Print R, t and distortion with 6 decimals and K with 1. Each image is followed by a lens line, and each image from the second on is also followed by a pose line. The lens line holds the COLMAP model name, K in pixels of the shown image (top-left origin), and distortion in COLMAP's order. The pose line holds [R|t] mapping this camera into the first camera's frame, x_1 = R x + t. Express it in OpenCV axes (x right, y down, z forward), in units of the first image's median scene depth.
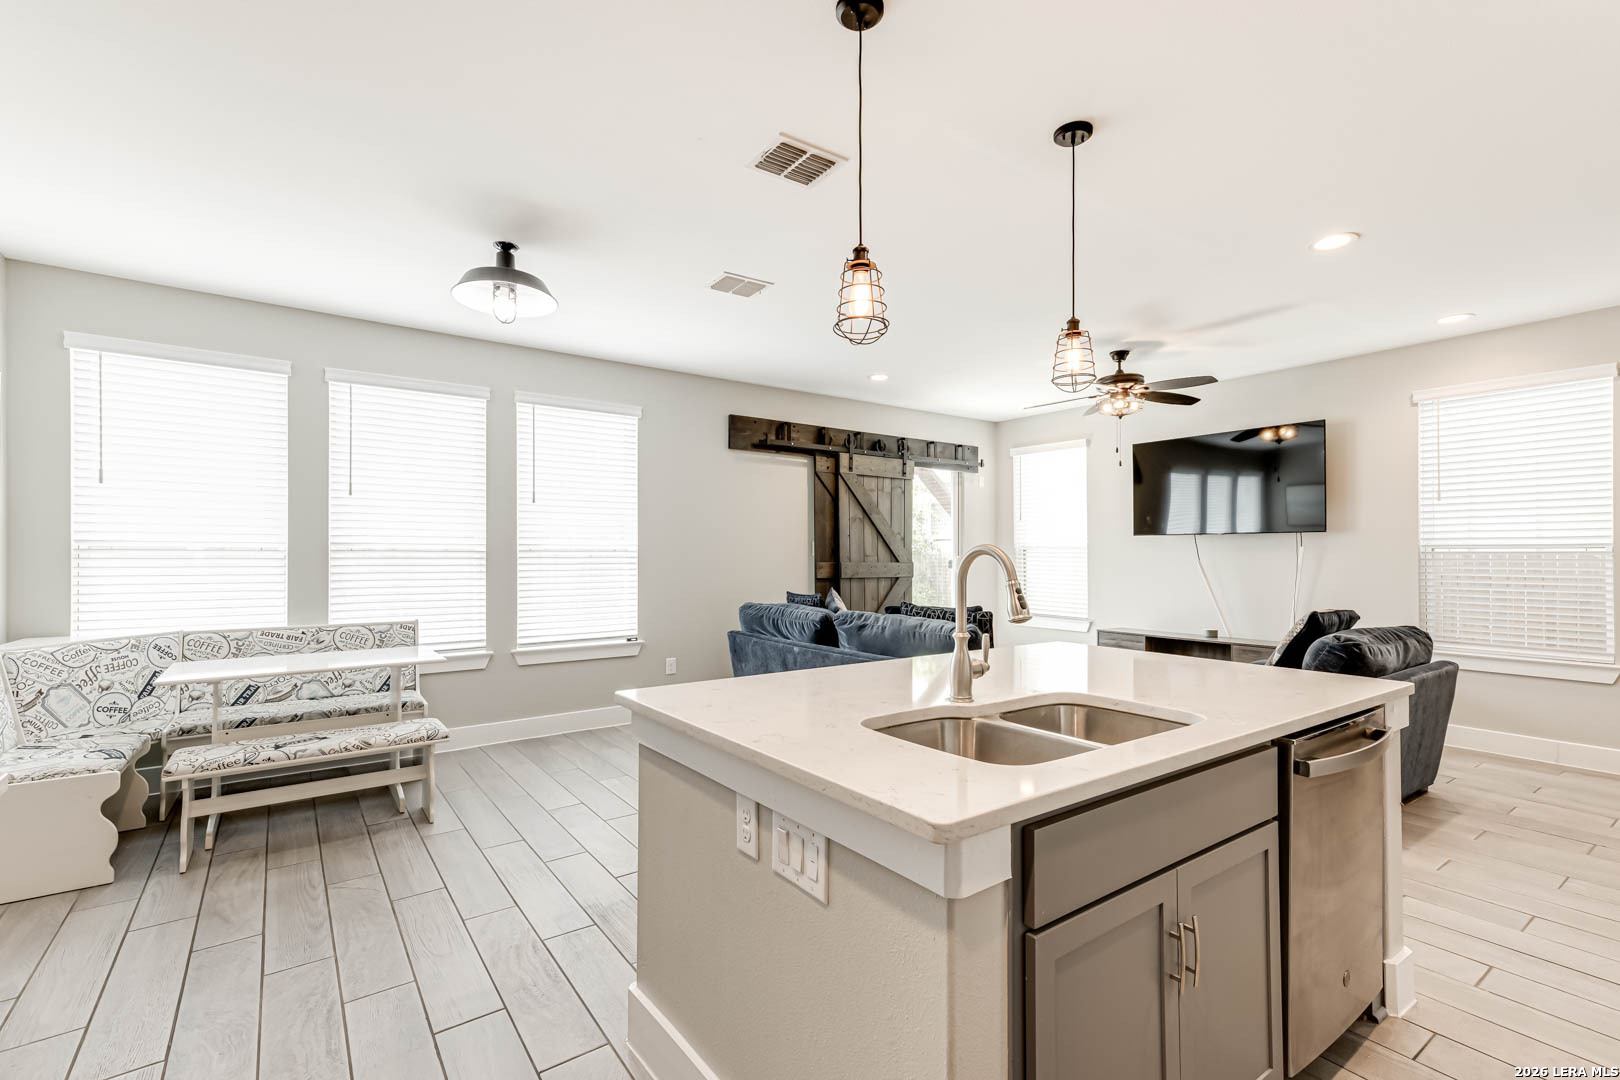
lens RADIAL K [[728.6, 0, 797.6], [0, 728.6, 545.2], [0, 0, 1]] dist [0.021395, 0.000280]
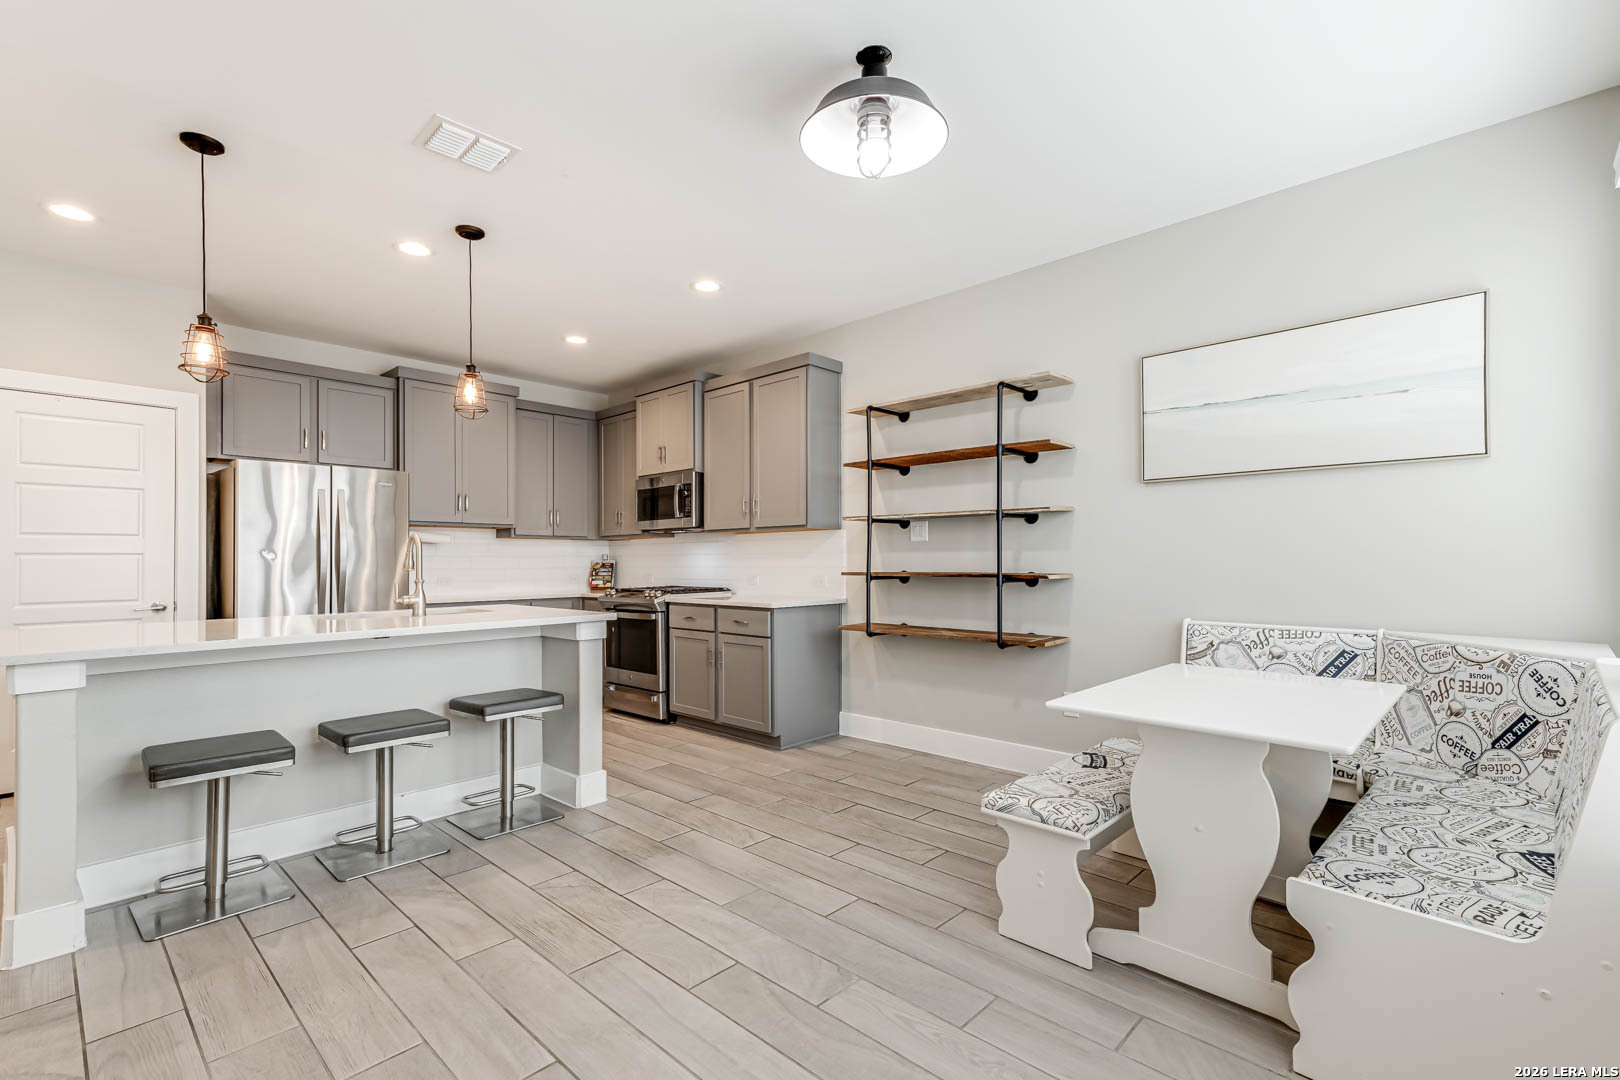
lens RADIAL K [[719.1, 0, 805.5], [0, 719.1, 548.4], [0, 0, 1]] dist [0.024118, 0.000873]
pose [[-0.980757, 0.003060, -0.195208, -0.140324], [0.008444, 0.999606, -0.026756, 0.036360], [0.195049, -0.027890, -0.980397, 1.108359]]
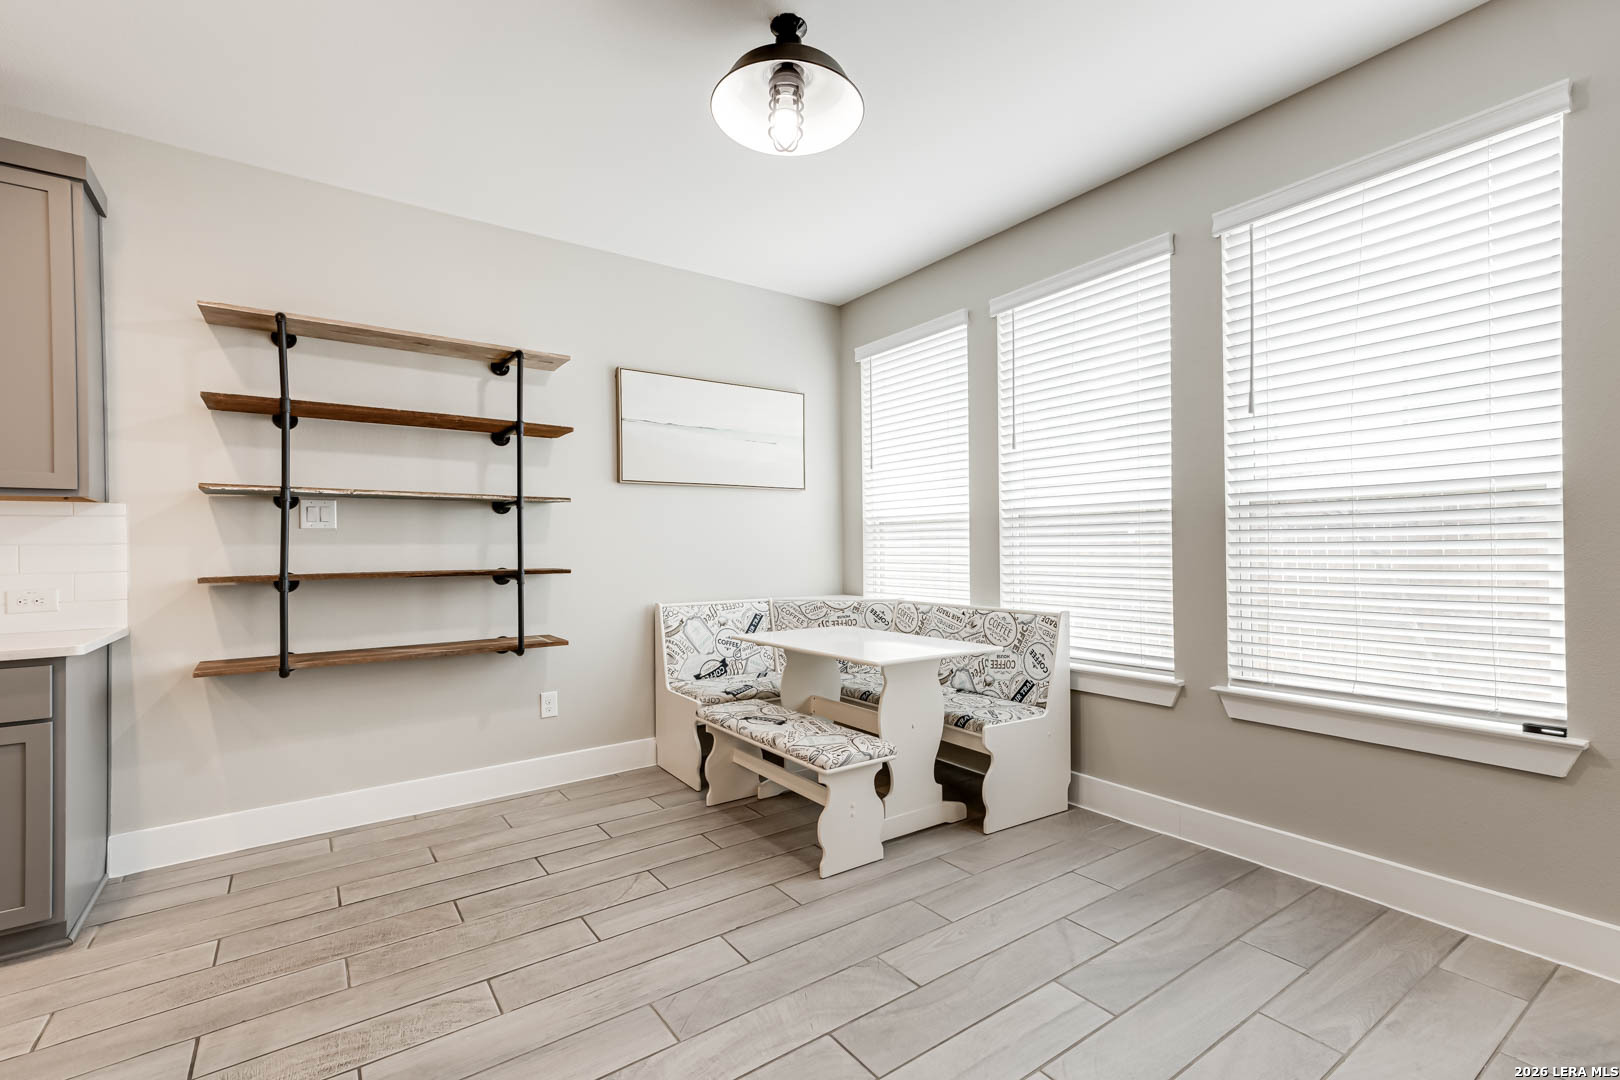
lens RADIAL K [[719.1, 0, 805.5], [0, 719.1, 548.4], [0, 0, 1]] dist [0.024118, 0.000873]
pose [[-0.004846, -0.000478, -0.999988, 0.160276], [0.023567, 0.999722, -0.000592, 0.031528], [0.999711, -0.023570, -0.004833, 0.686837]]
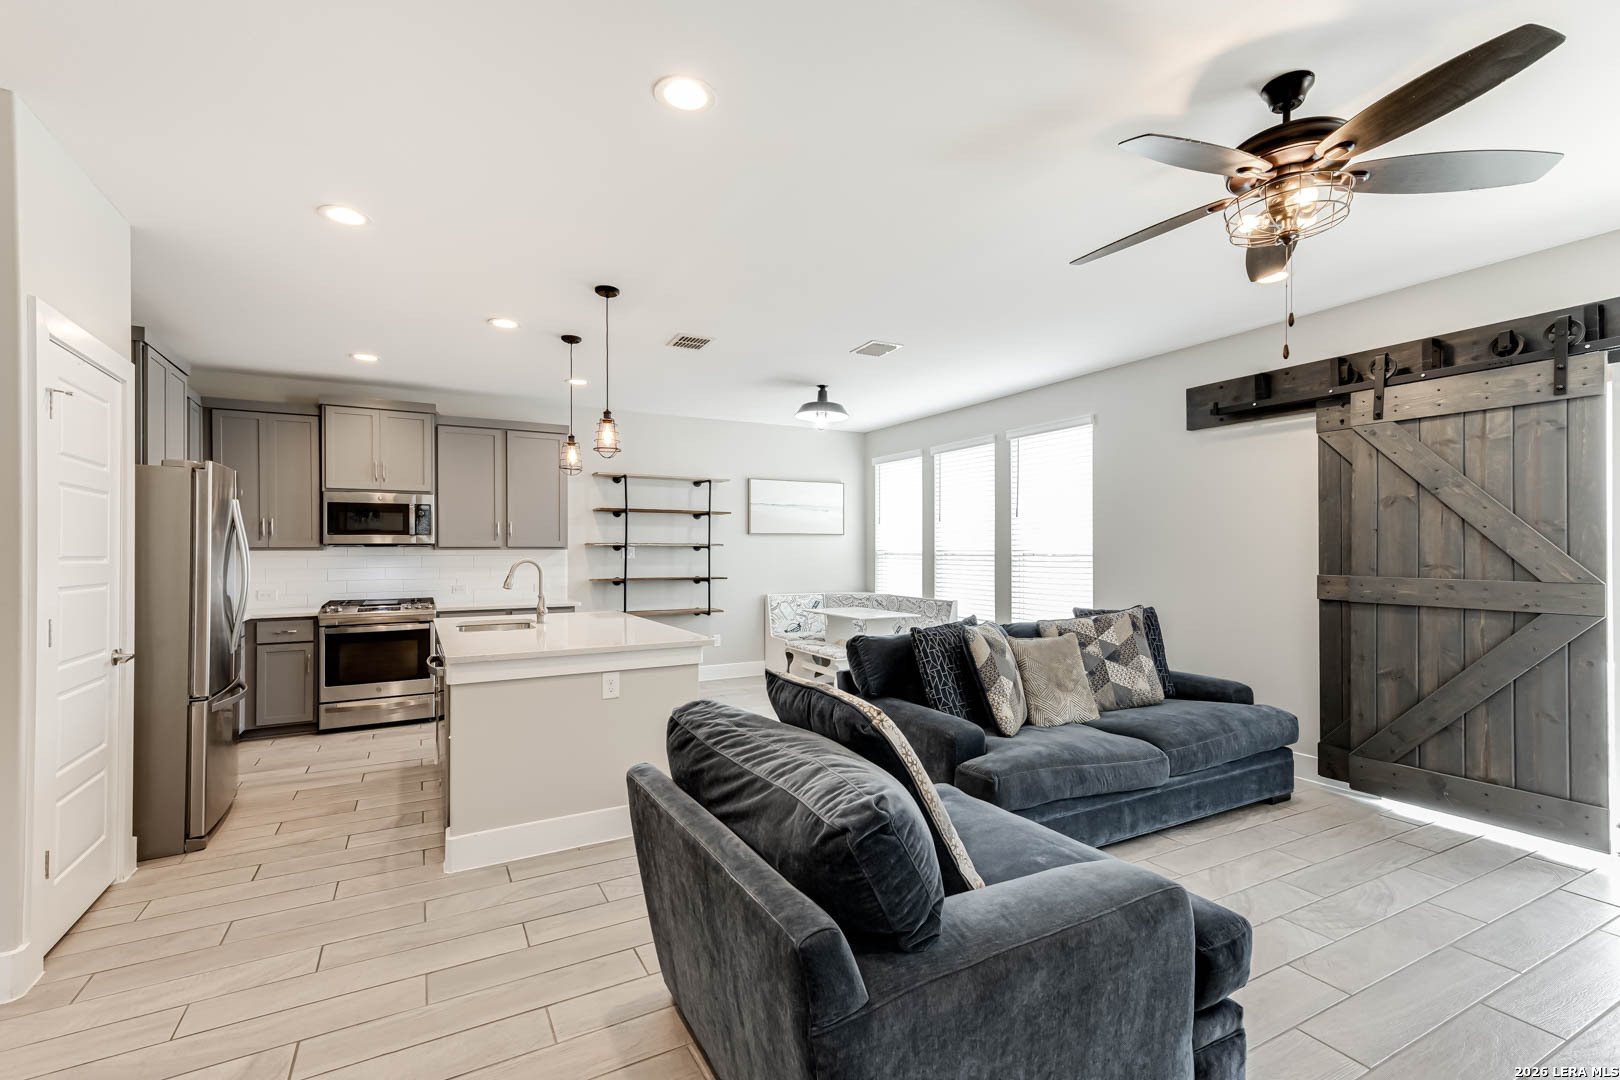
lens RADIAL K [[715.8, 0, 805.9], [0, 715.8, 545.0], [0, 0, 1]] dist [0.020471, 0.000171]
pose [[-0.125583, -0.008079, -0.992050, 0.907948], [0.014165, 0.999850, -0.009936, -0.002714], [0.991982, -0.015300, -0.125449, 0.801534]]
